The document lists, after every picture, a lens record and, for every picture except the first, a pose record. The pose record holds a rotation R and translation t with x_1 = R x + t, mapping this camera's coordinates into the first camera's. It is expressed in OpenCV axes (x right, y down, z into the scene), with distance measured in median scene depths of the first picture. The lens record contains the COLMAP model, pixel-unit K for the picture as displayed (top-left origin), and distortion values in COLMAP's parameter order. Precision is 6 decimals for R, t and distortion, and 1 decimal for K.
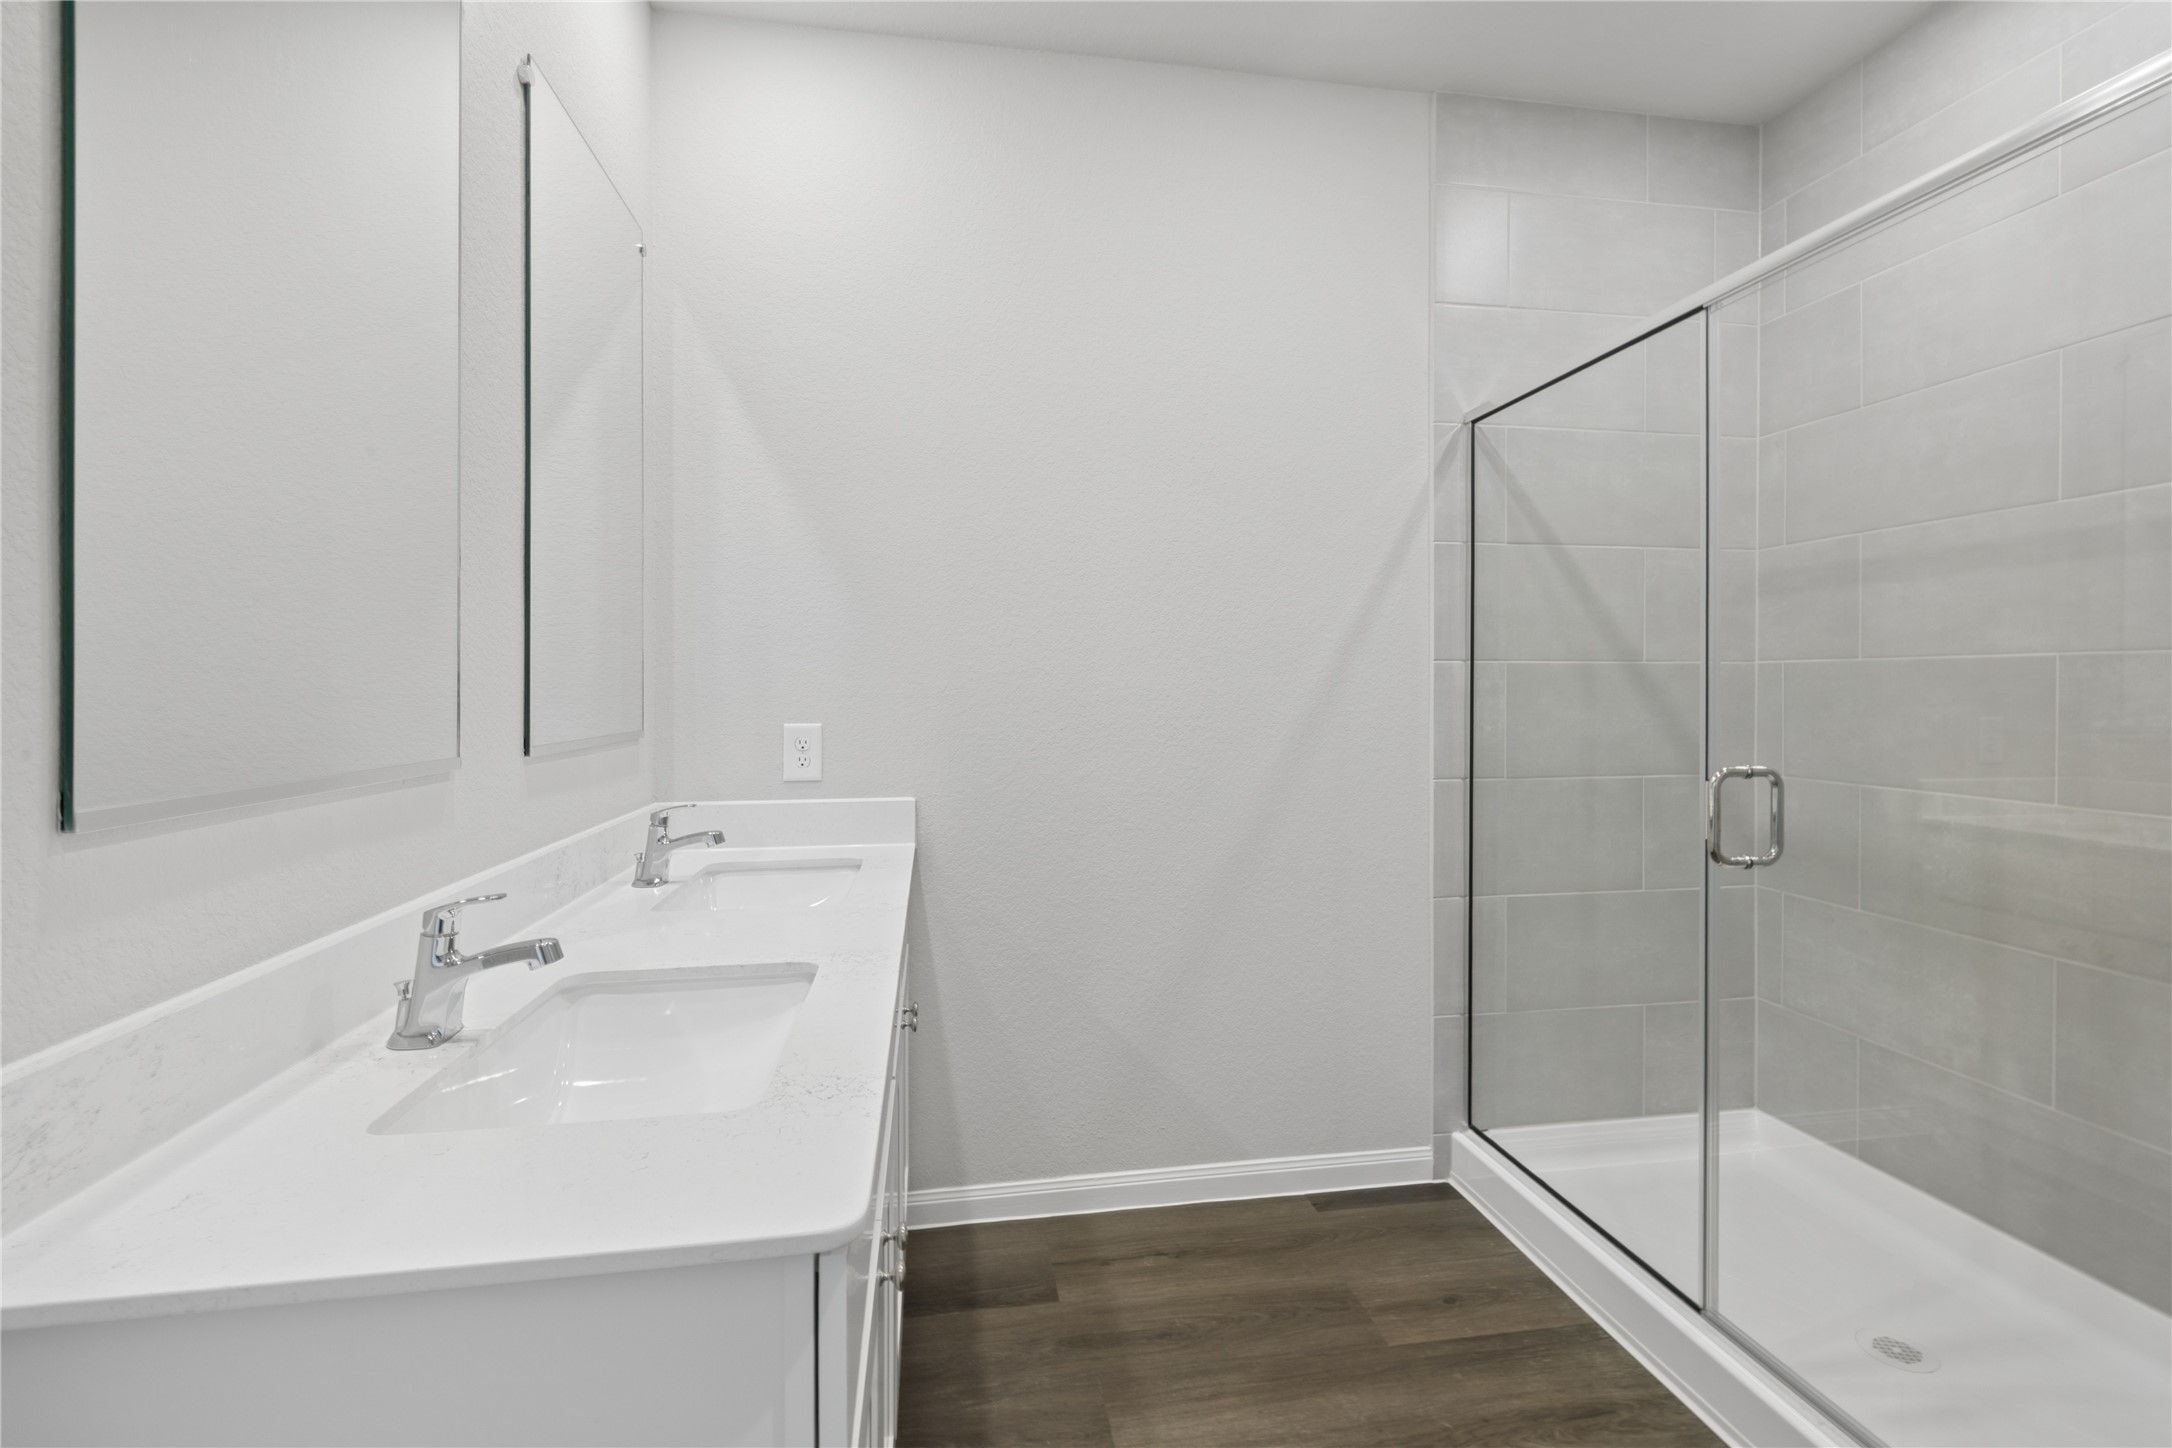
lens RADIAL K [[947.4, 0, 1086.7], [0, 947.4, 690.0], [0, 0, 1]] dist [0.000081, 0.000097]
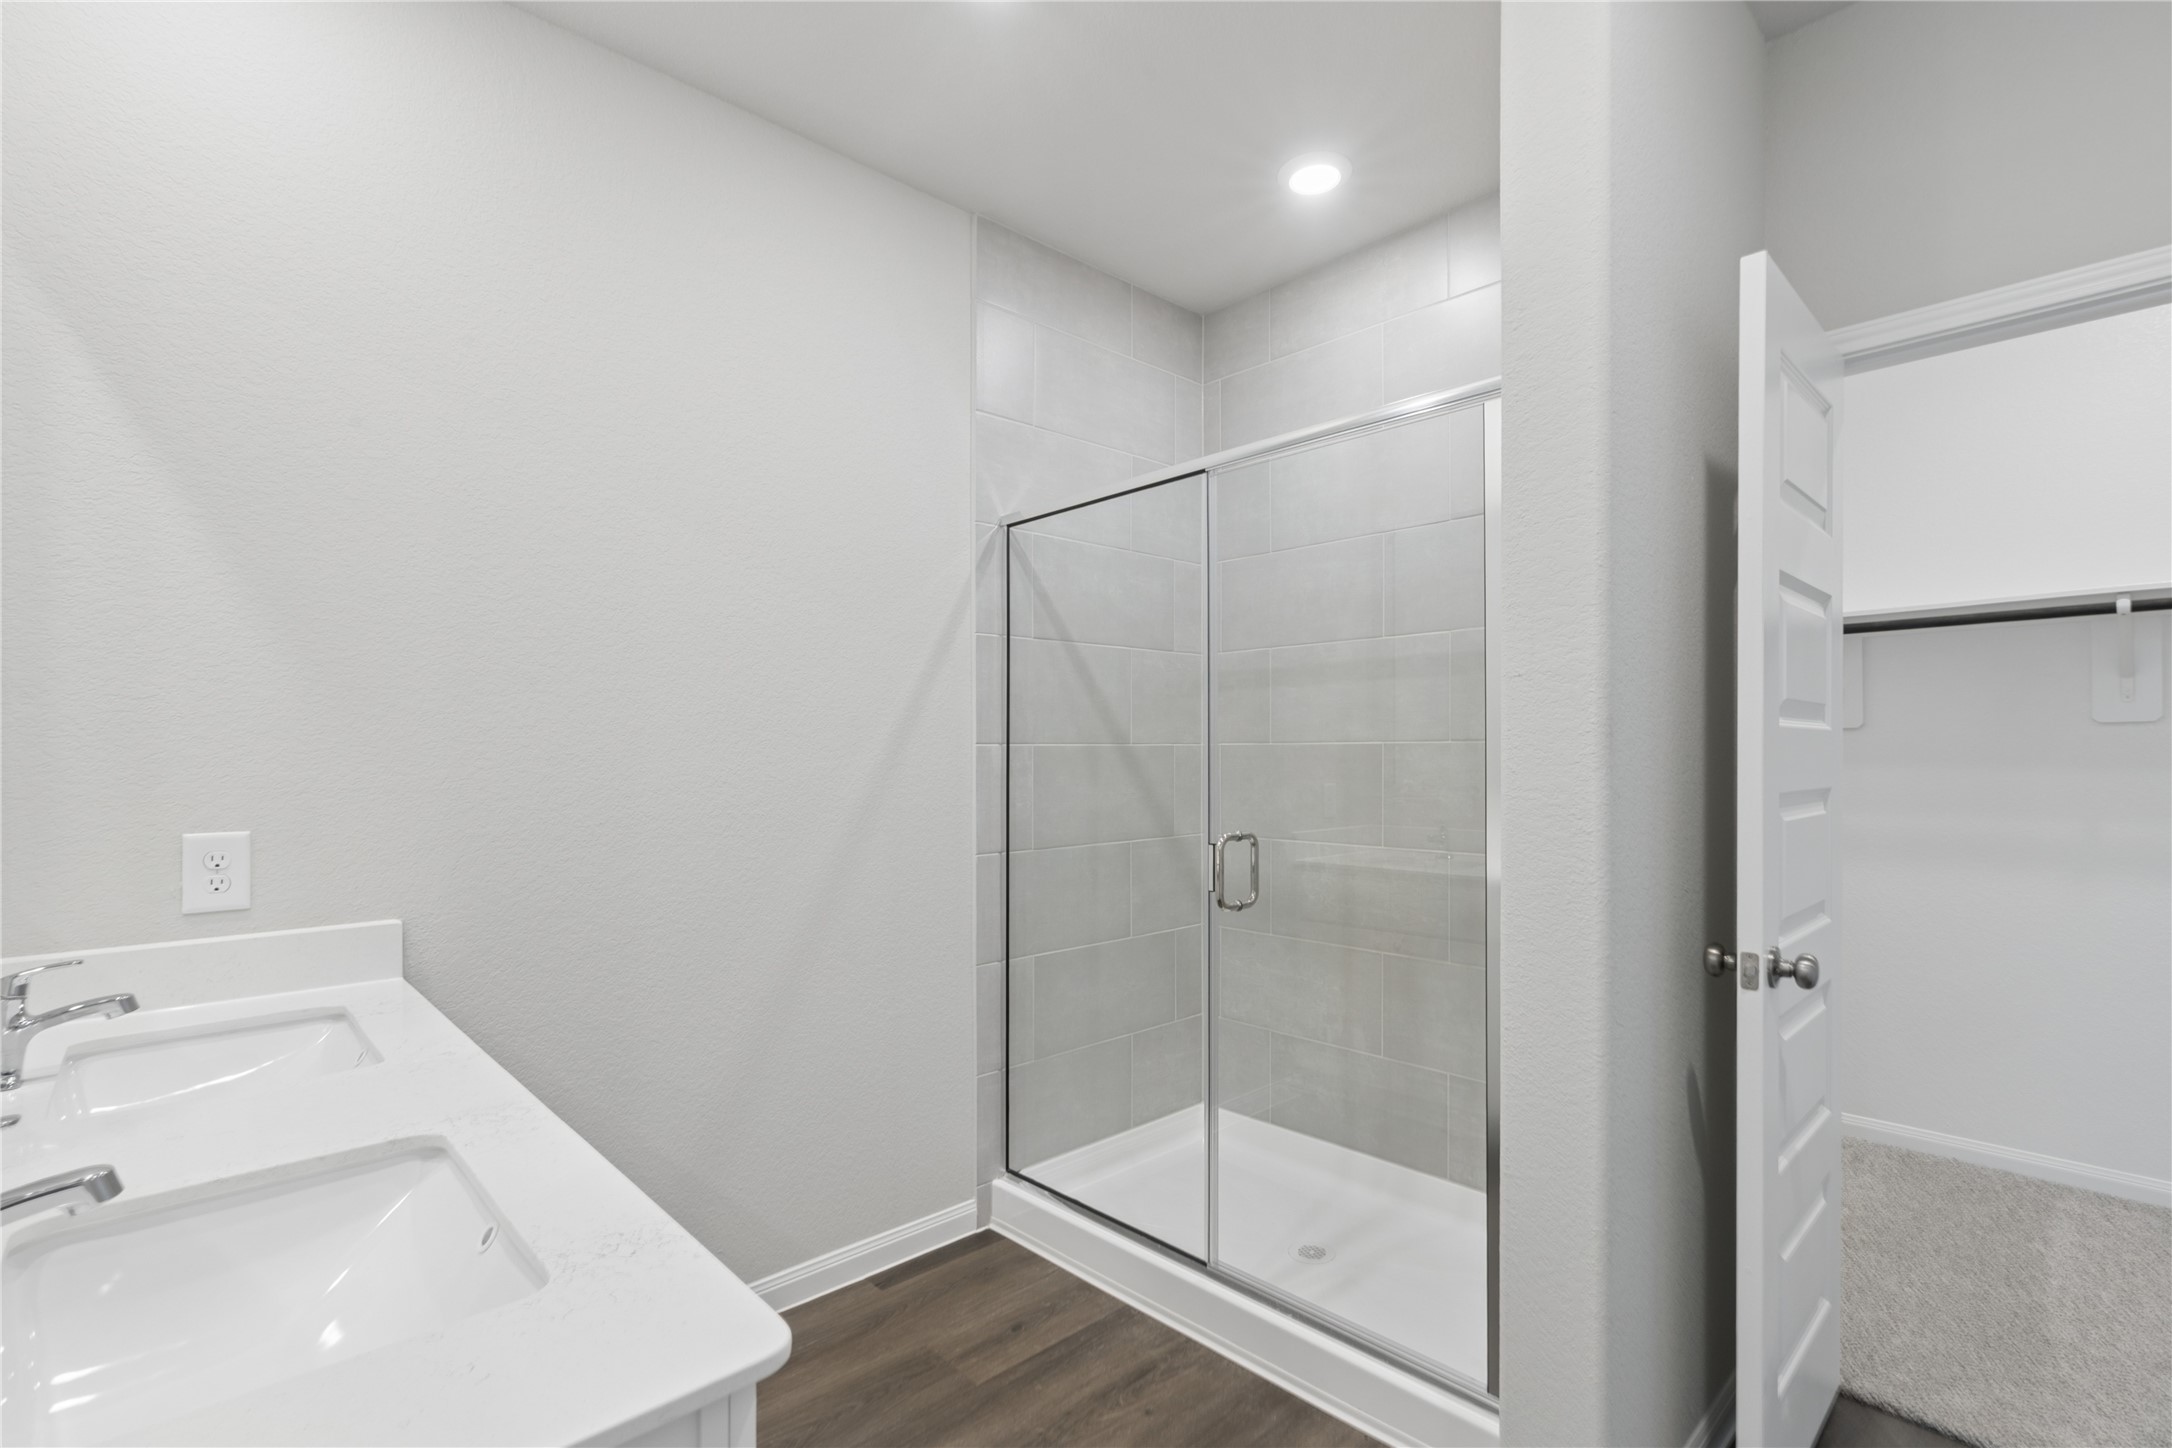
lens RADIAL K [[1035.5, 0, 1093.3], [0, 1035.5, 748.2], [0, 0, 1]] dist [-0.000352, -0.000183]
pose [[0.817910, -0.003475, 0.575336, -0.201407], [0.005427, 0.999984, -0.001675, -0.023643], [-0.575321, 0.004492, 0.817915, -0.033915]]
